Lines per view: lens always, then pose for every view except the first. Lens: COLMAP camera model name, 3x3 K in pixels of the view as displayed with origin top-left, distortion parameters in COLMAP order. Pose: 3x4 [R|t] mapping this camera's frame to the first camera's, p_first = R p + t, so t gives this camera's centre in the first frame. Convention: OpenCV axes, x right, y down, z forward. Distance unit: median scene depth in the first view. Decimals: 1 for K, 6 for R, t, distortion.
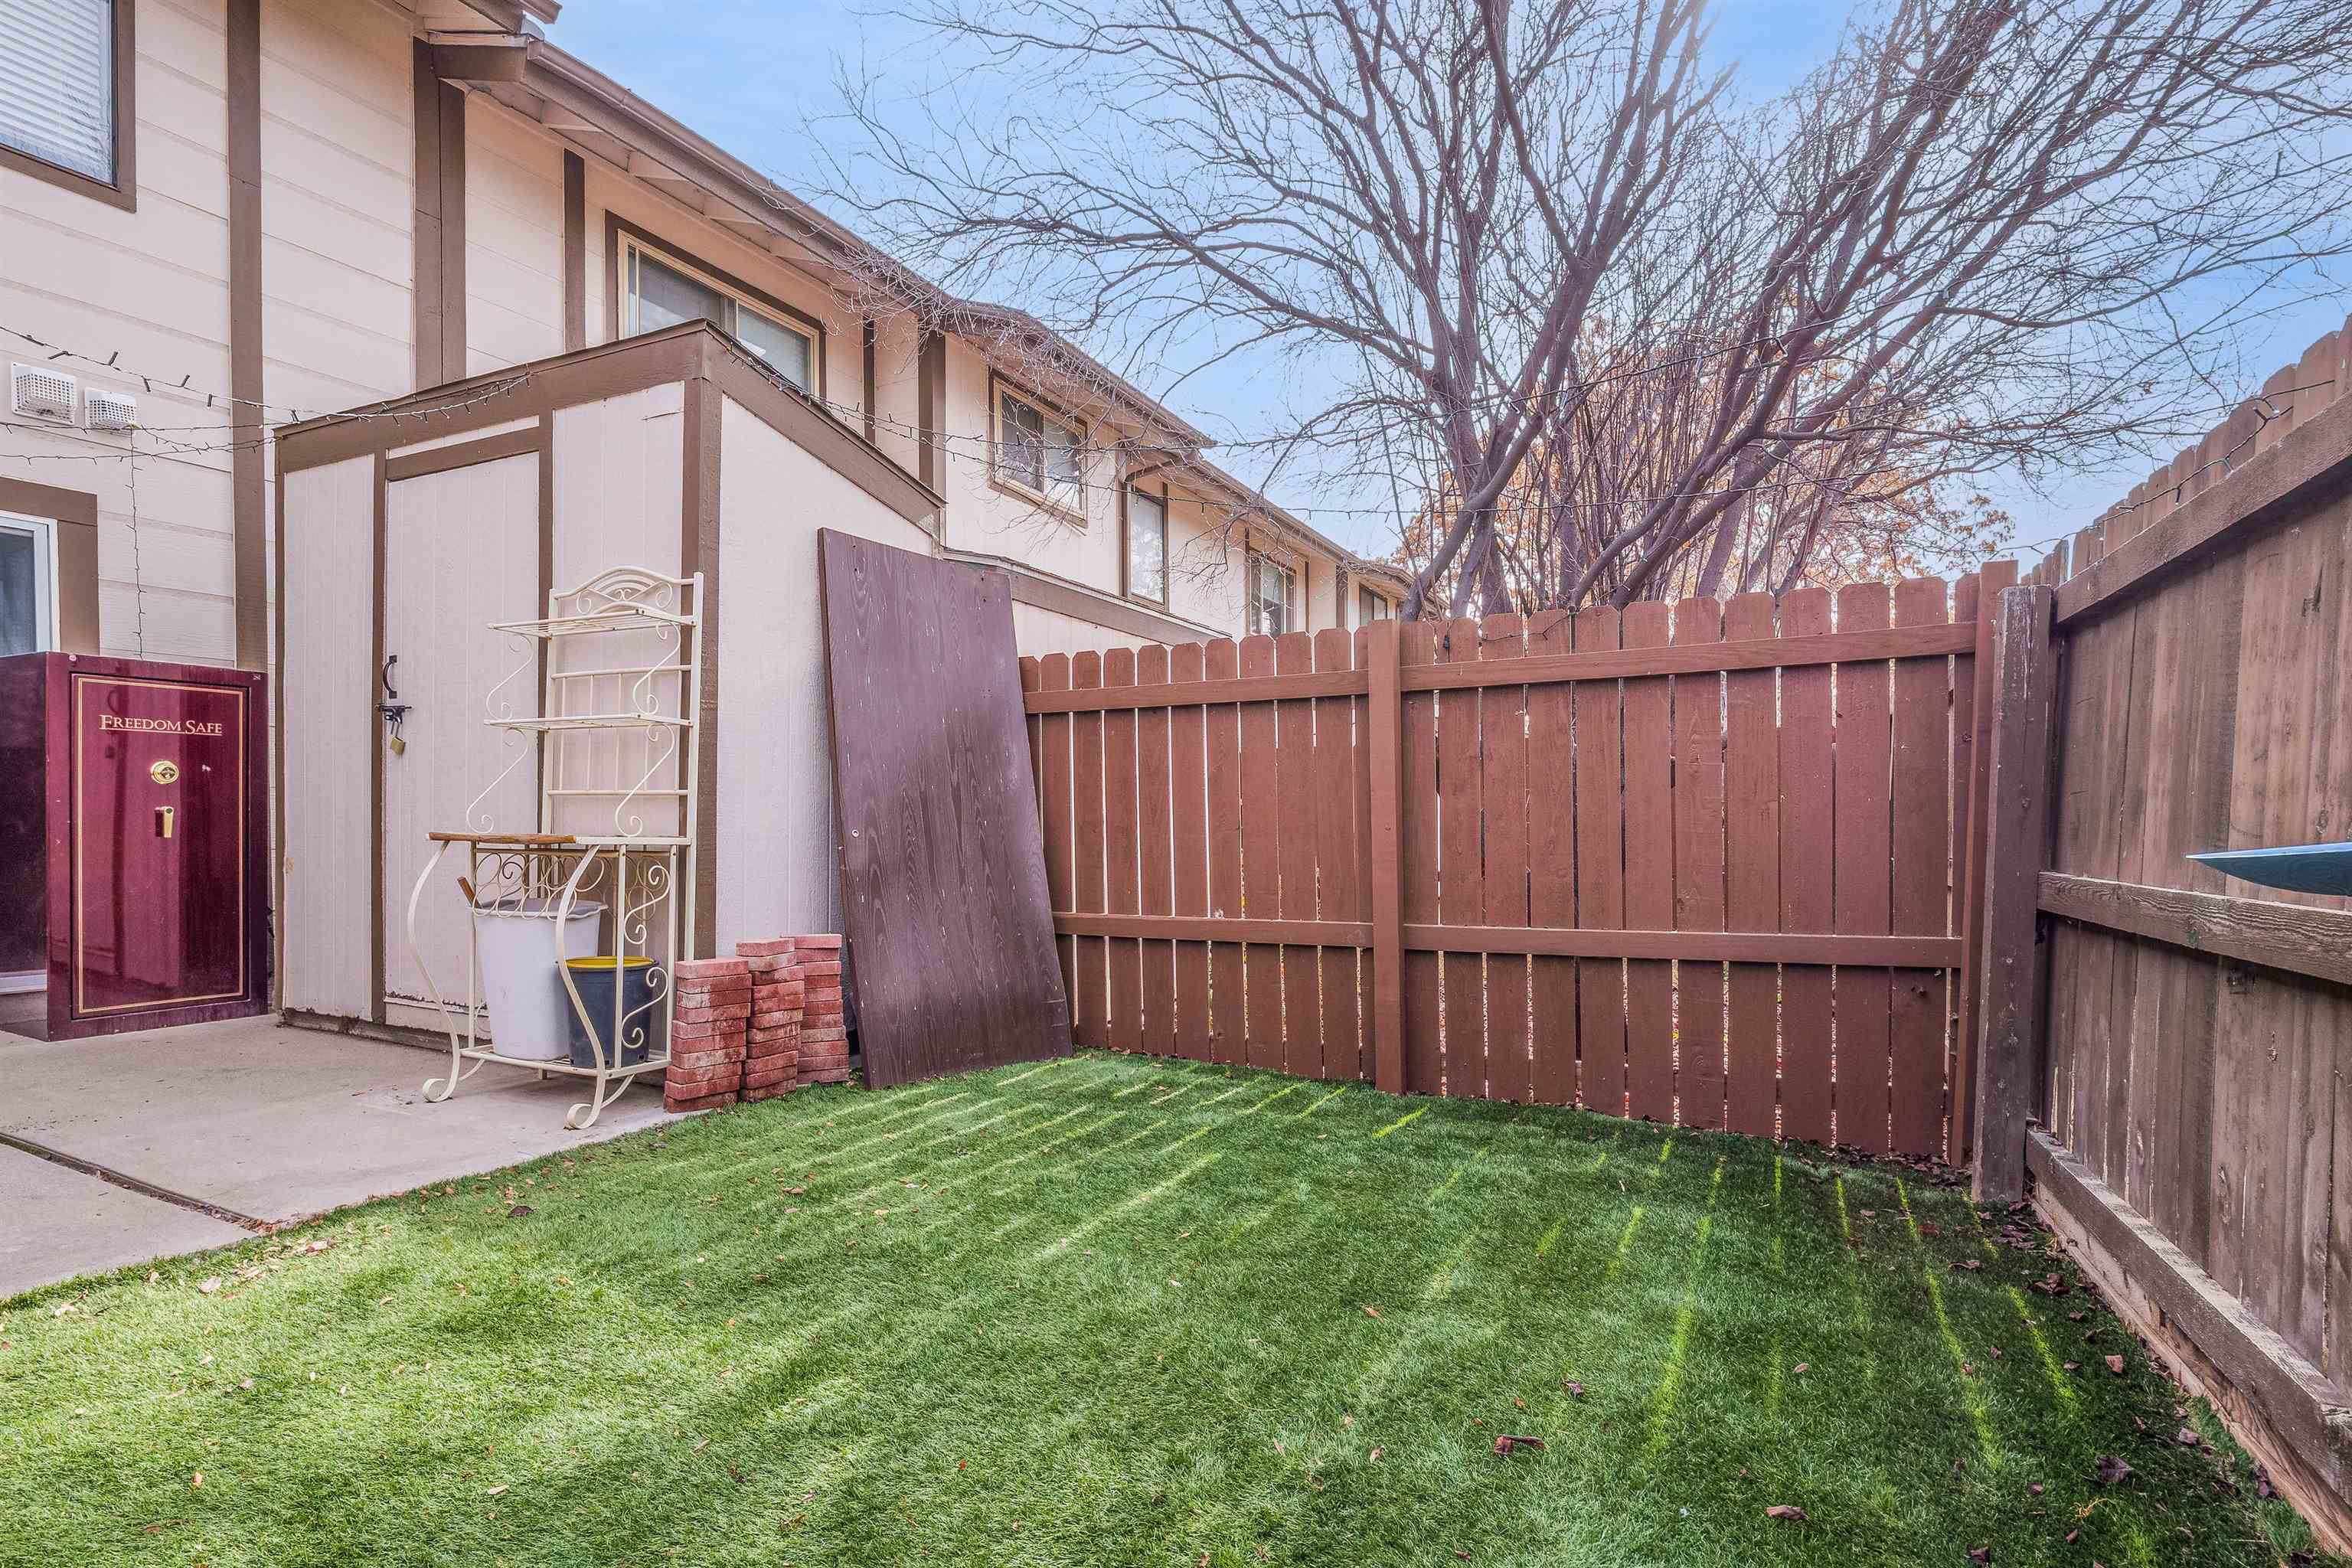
lens RADIAL K [[1200.5, 0, 1119.5], [0, 1200.5, 809.9], [0, 0, 1]] dist [0.004350, 0.000011]
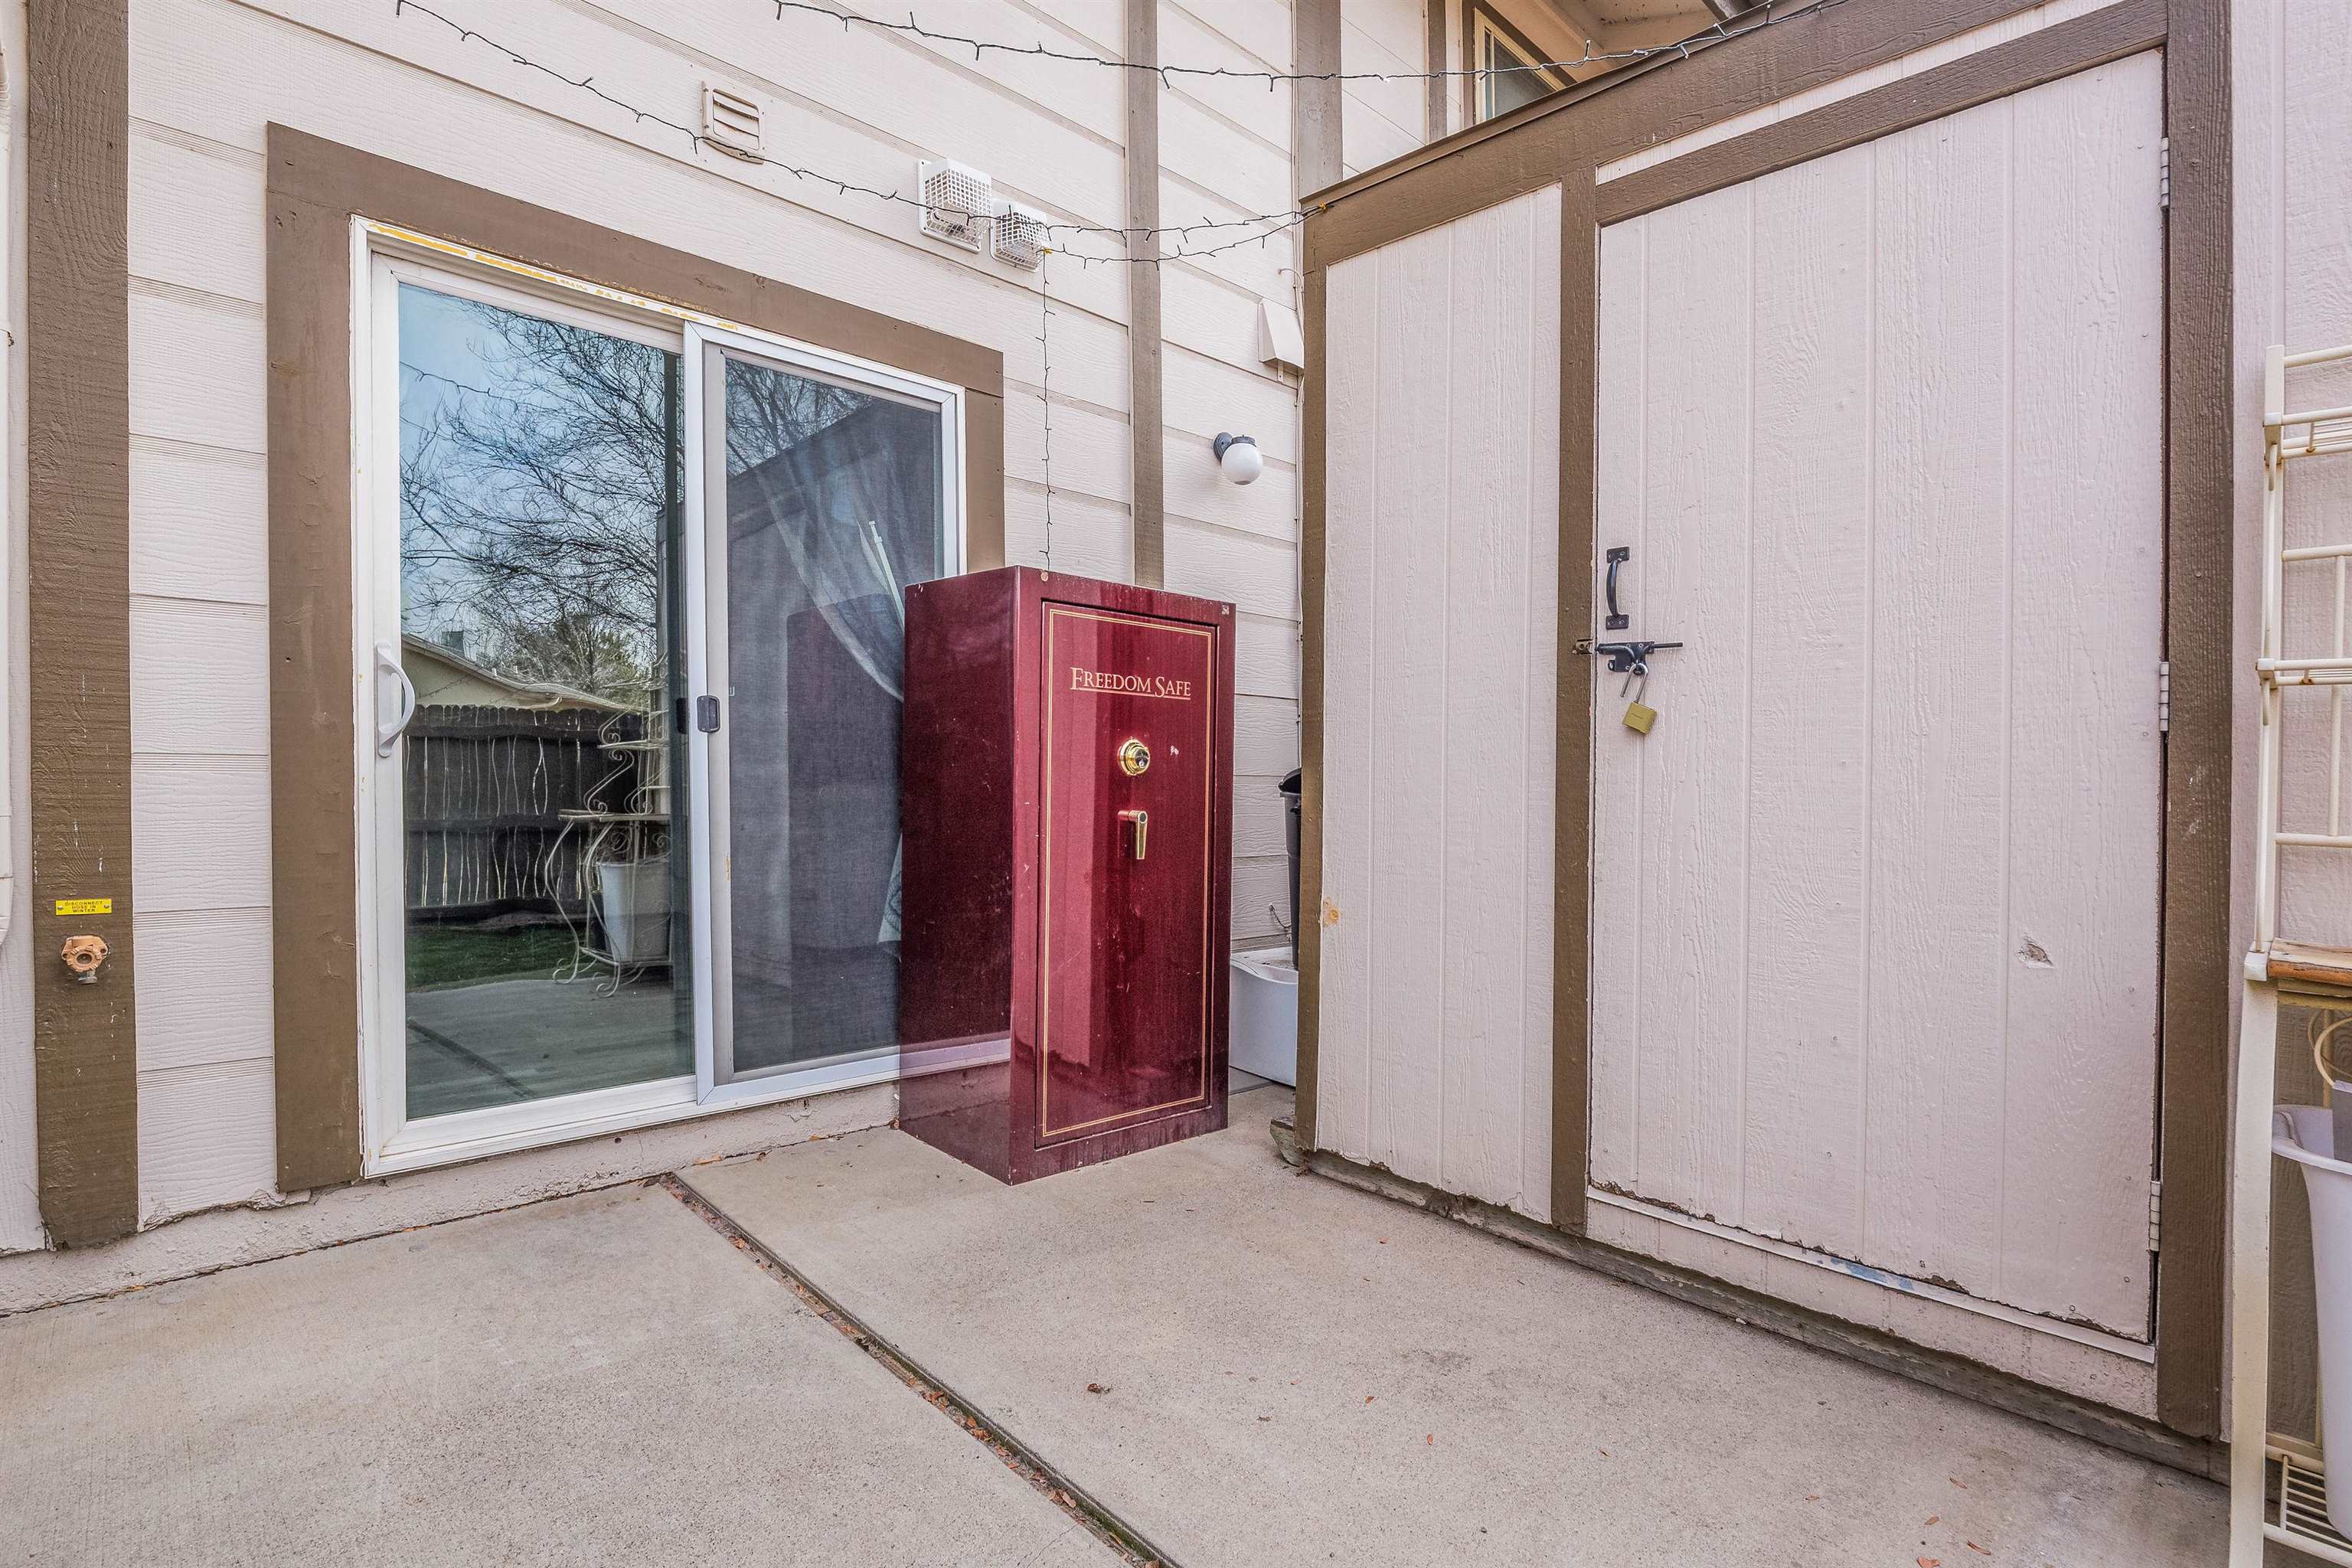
lens RADIAL K [[1143.8, 0, 1151.2], [0, 1143.8, 782.4], [0, 0, 1]] dist [-0.002640, -0.012102]
pose [[0.951704, 0.022383, -0.306201, -0.743947], [-0.019445, 0.999731, 0.012643, -0.032059], [0.306401, -0.006079, 0.951883, 0.527829]]
